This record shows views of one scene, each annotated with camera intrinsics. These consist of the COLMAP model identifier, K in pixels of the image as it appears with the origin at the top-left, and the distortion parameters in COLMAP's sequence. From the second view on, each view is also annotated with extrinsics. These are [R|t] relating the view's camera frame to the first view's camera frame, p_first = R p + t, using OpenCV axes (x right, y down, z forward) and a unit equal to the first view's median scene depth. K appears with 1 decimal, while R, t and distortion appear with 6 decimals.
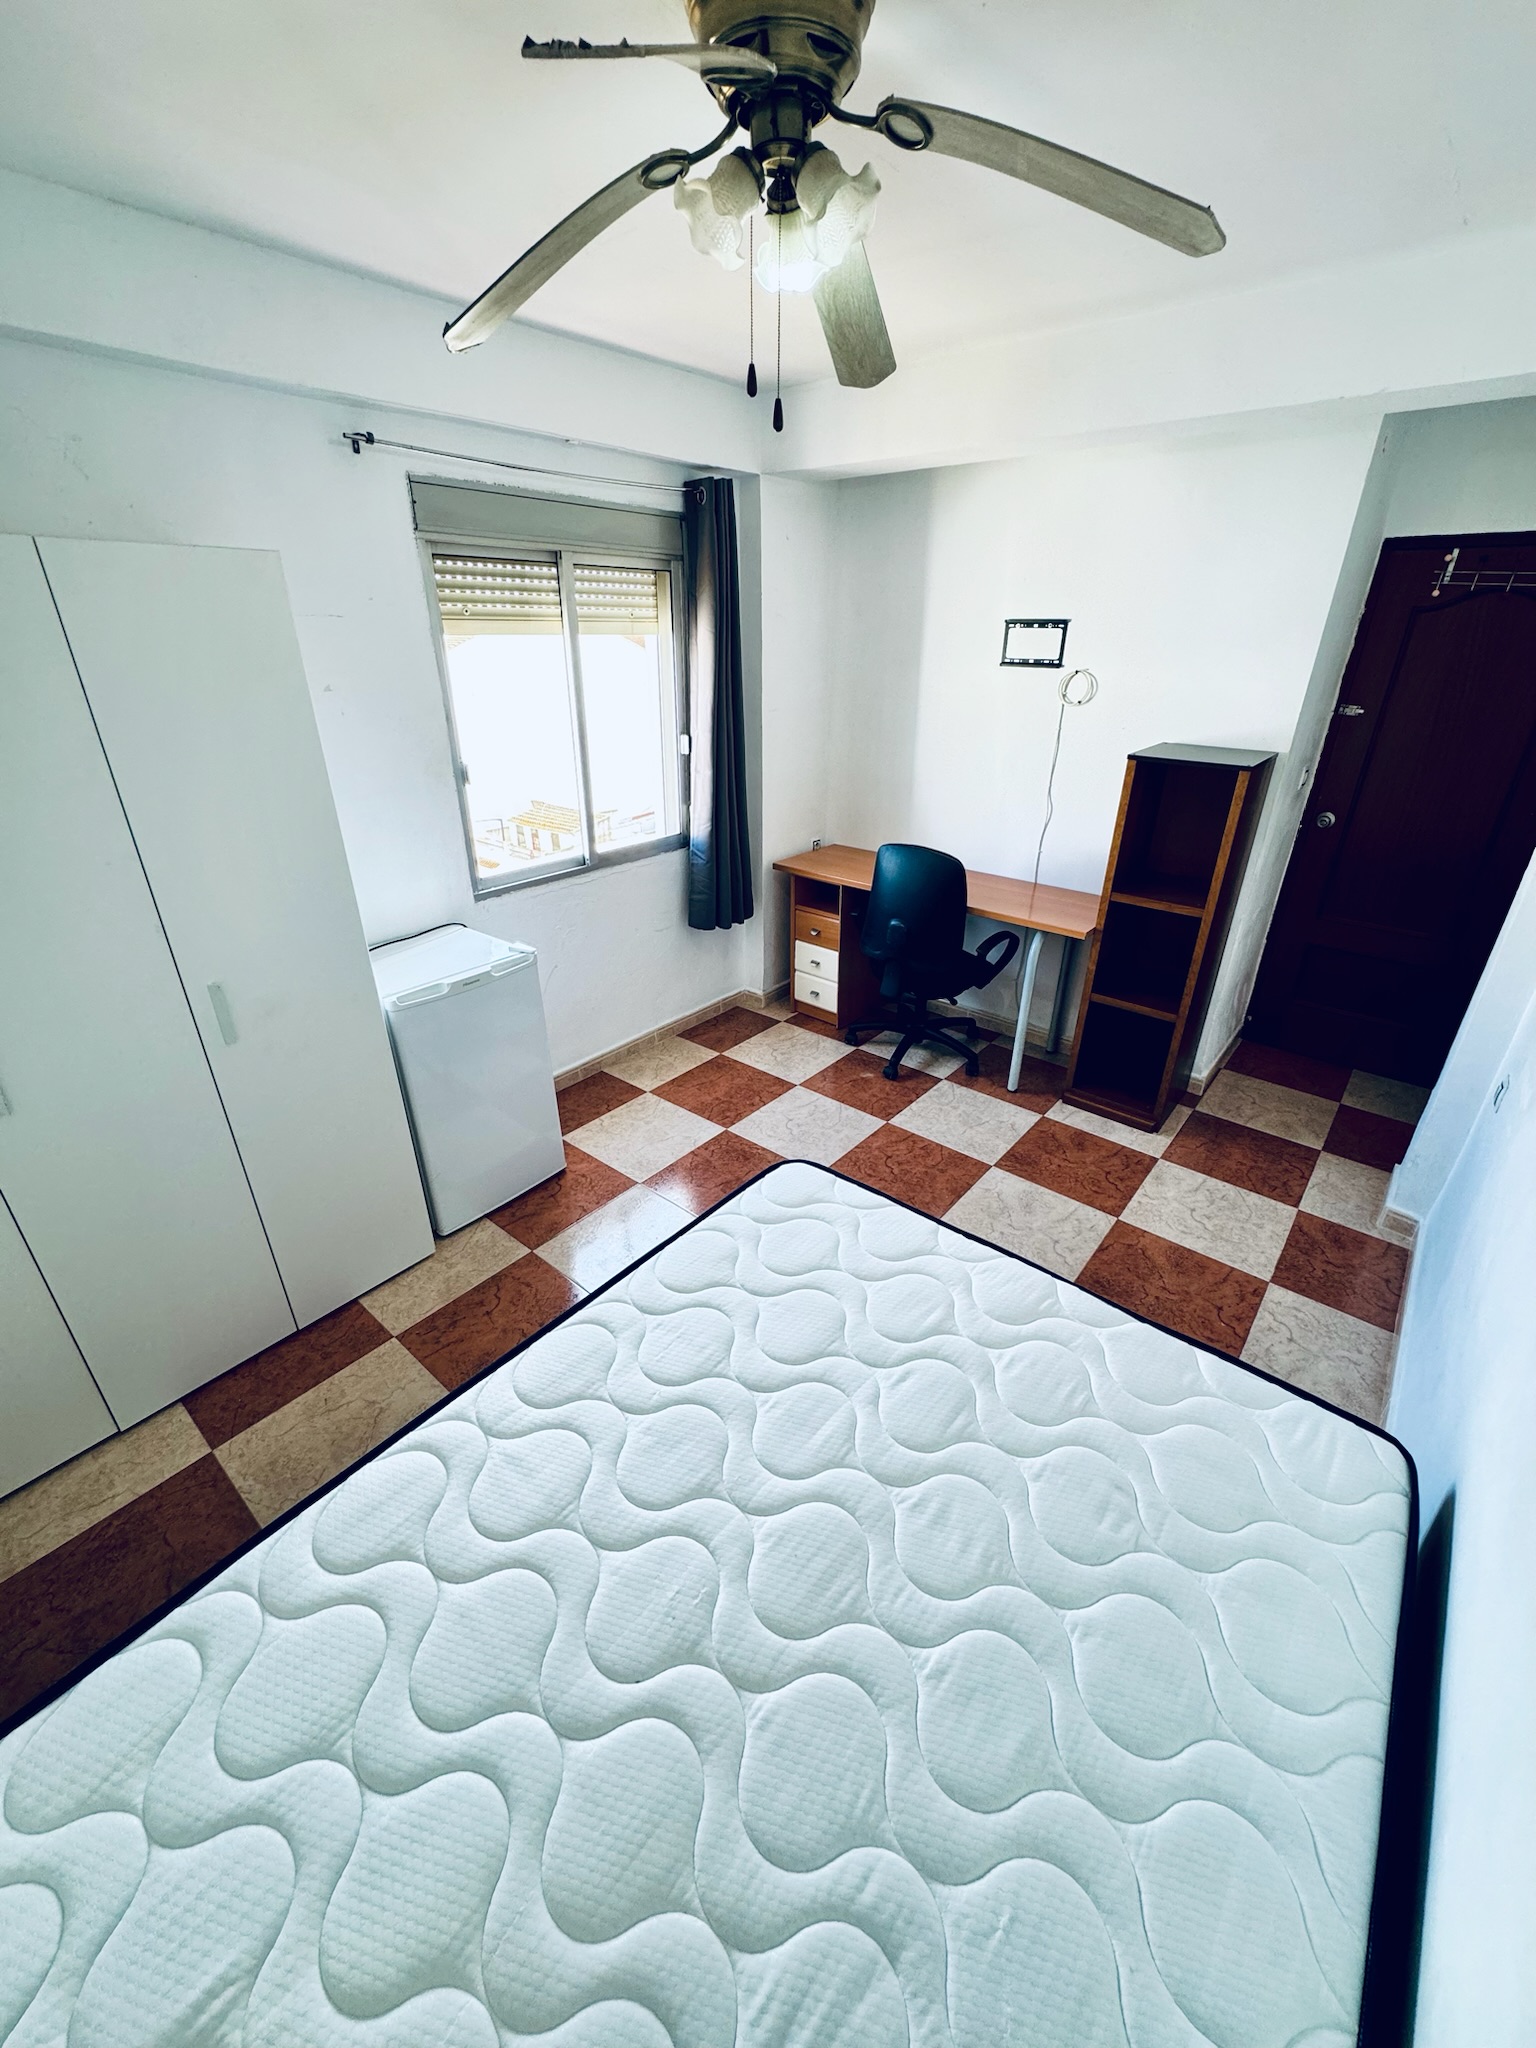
lens RADIAL K [[816.0, 0, 768.0], [0, 816.0, 1024.0], [0, 0, 1]] dist [-0.000466, 0.000377]
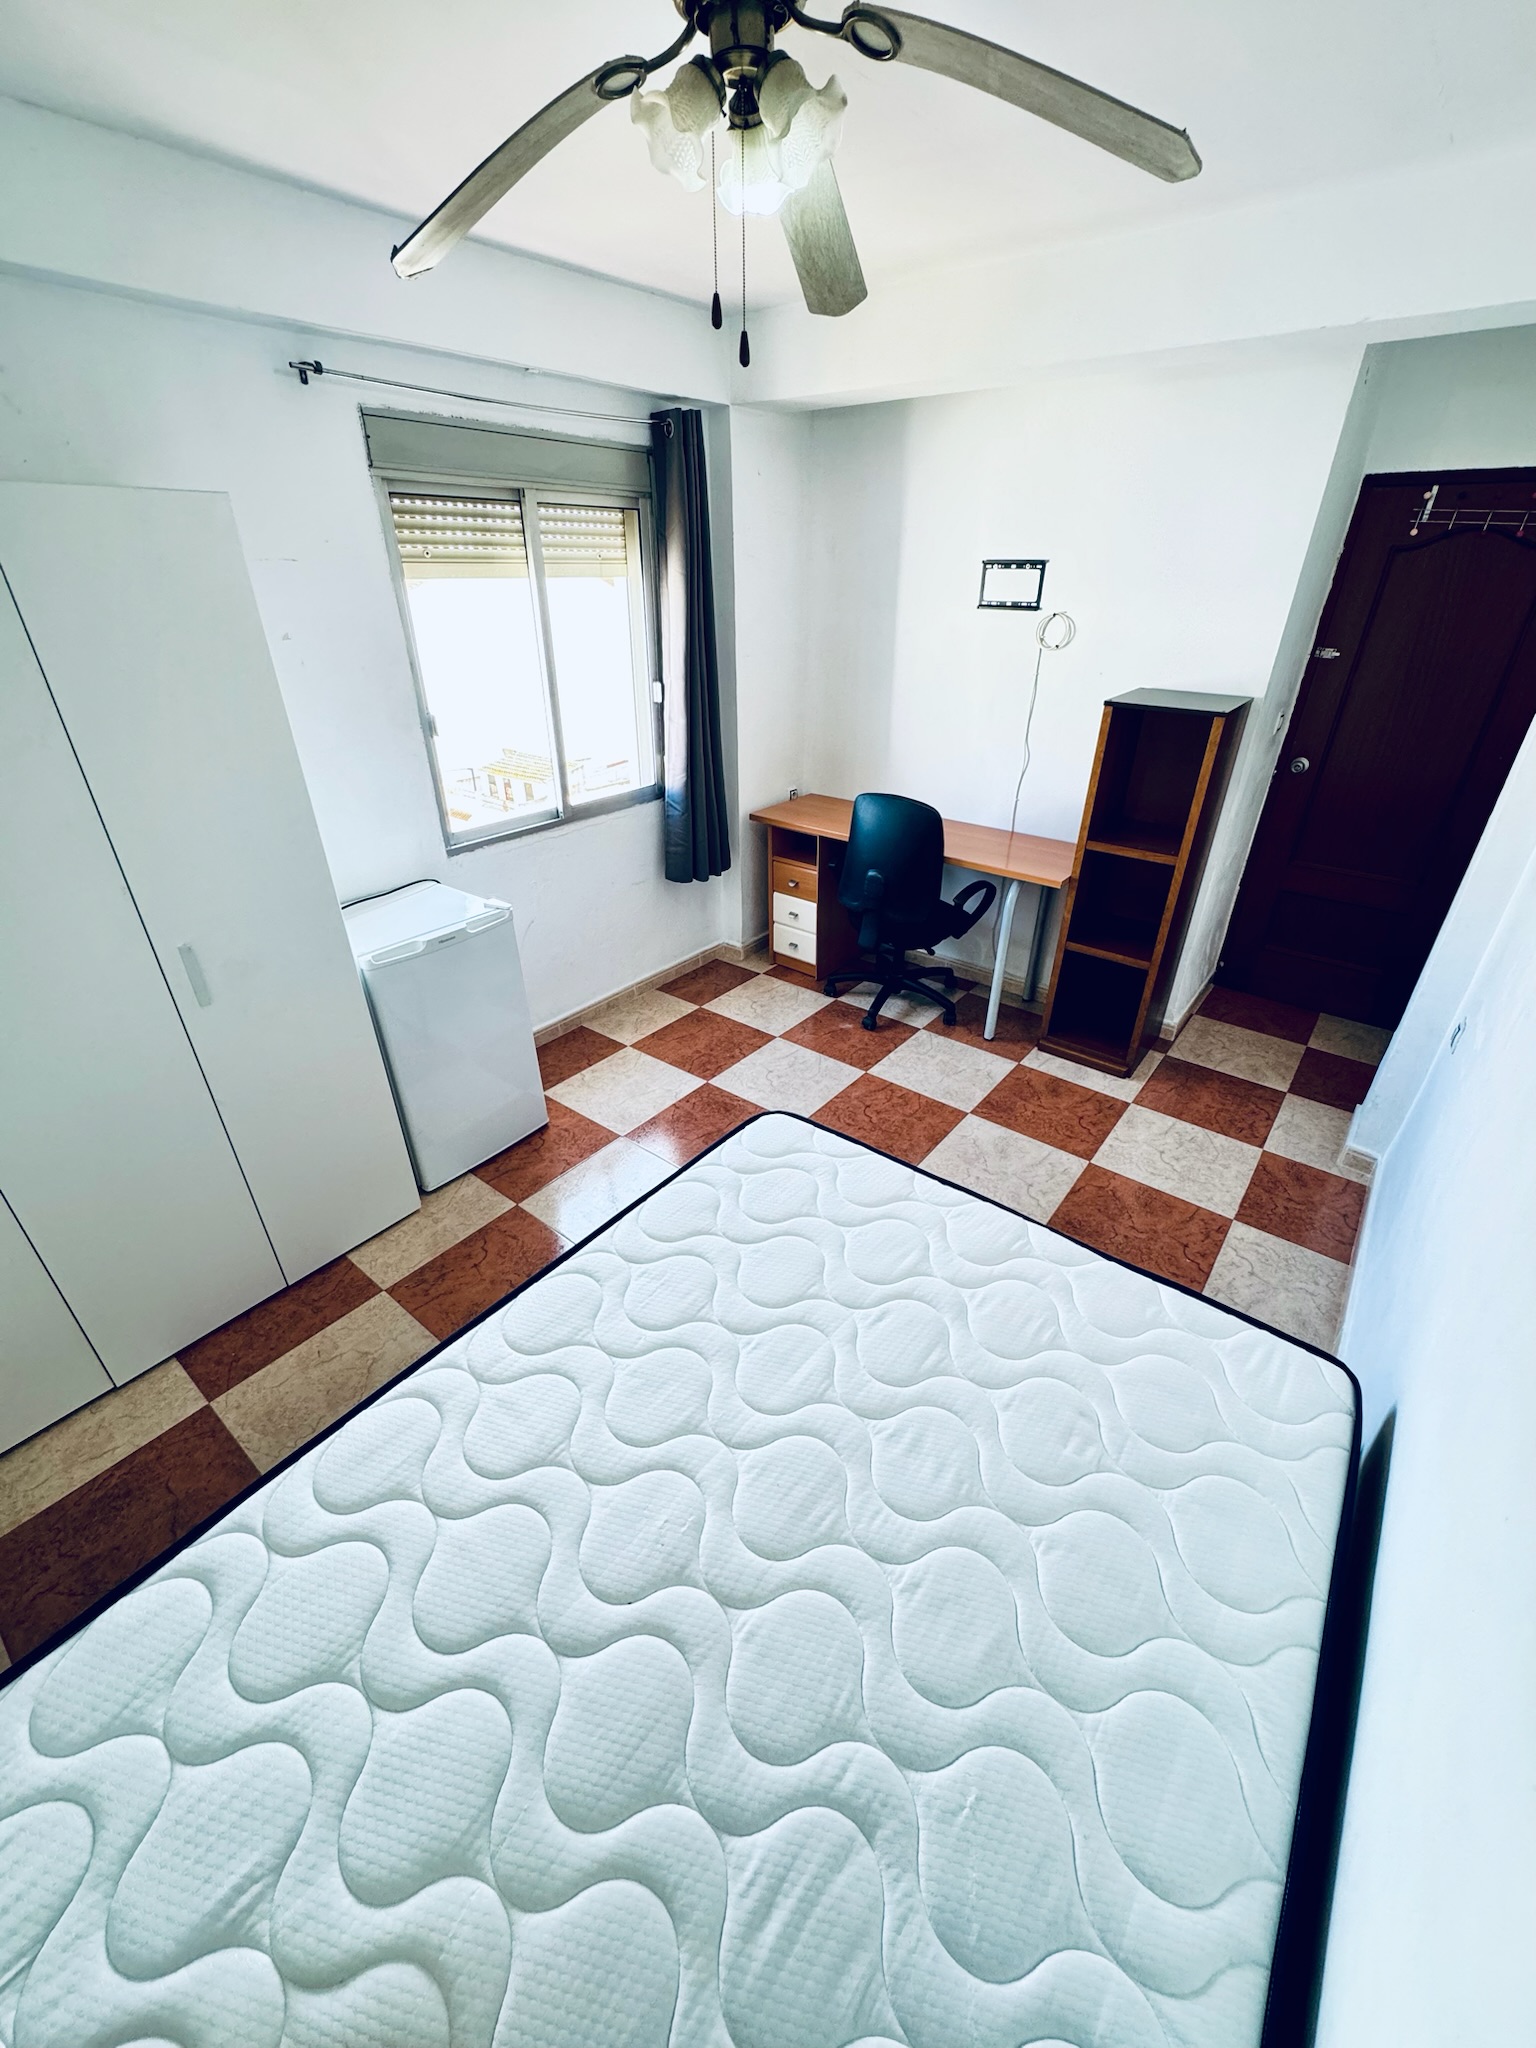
lens RADIAL K [[816.0, 0, 768.0], [0, 816.0, 1024.0], [0, 0, 1]] dist [-0.000466, 0.000377]
pose [[0.999621, -0.015478, 0.022775, 0.002768], [0.014086, 0.998094, 0.060080, -0.002474], [-0.023662, -0.059736, 0.997934, -0.006666]]
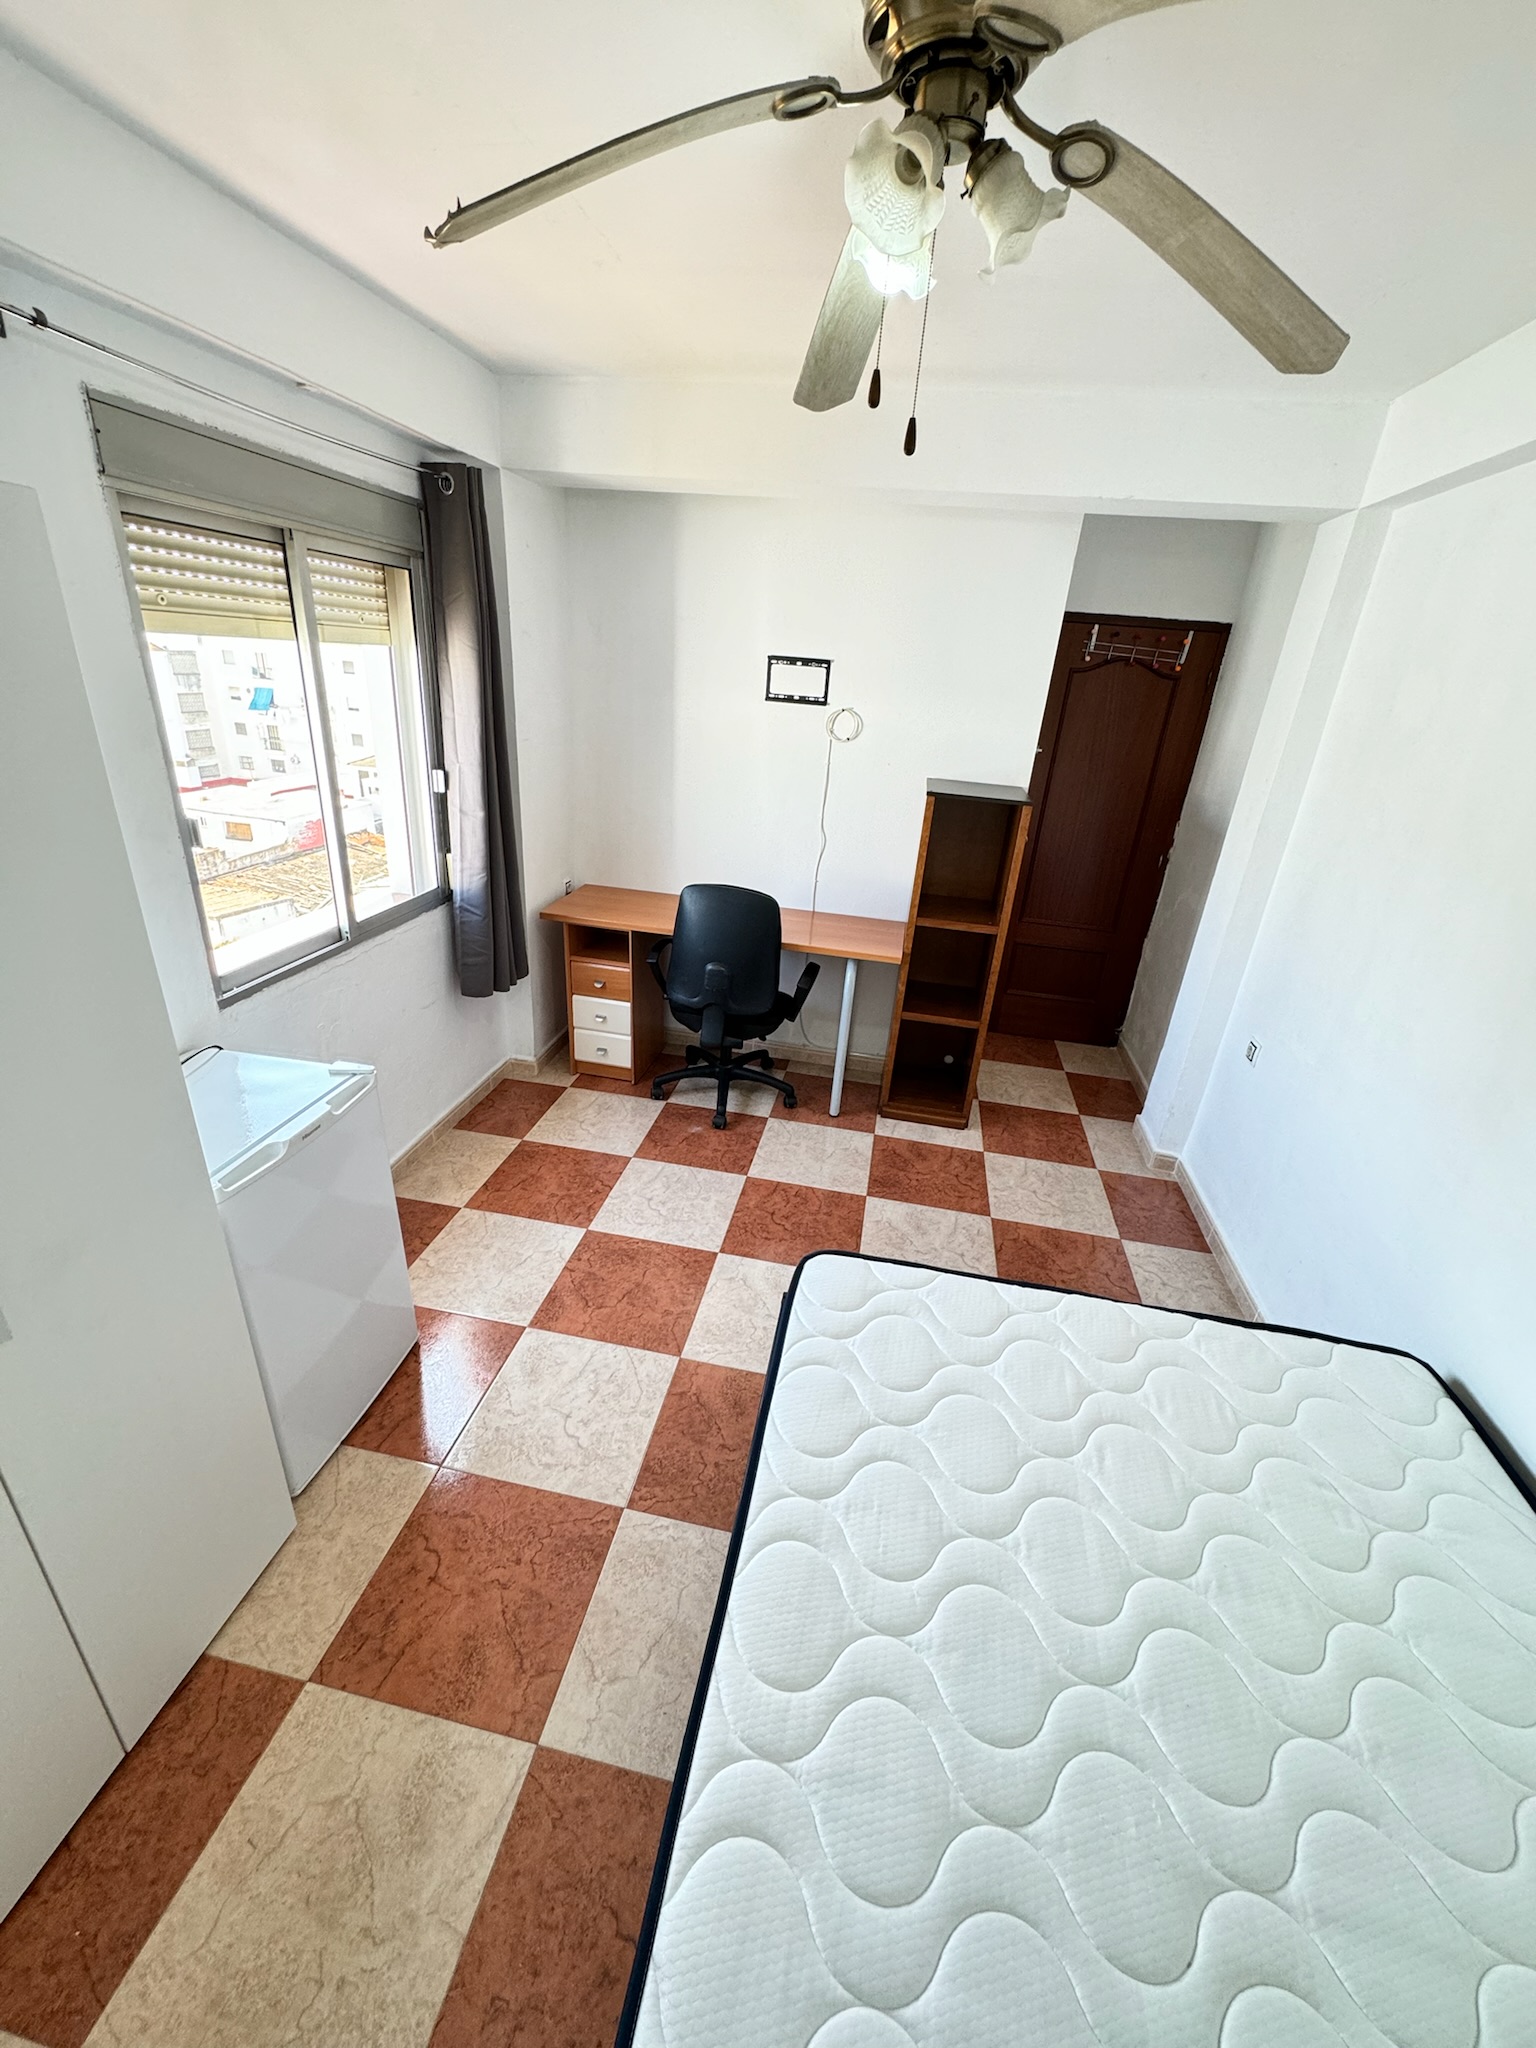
lens RADIAL K [[816.0, 0, 768.0], [0, 816.0, 1024.0], [0, 0, 1]] dist [-0.000466, 0.000377]
pose [[0.869074, -0.149123, 0.471670, -0.314419], [0.156096, 0.987436, 0.024574, -0.091750], [-0.469408, 0.052269, 0.881433, 0.176370]]
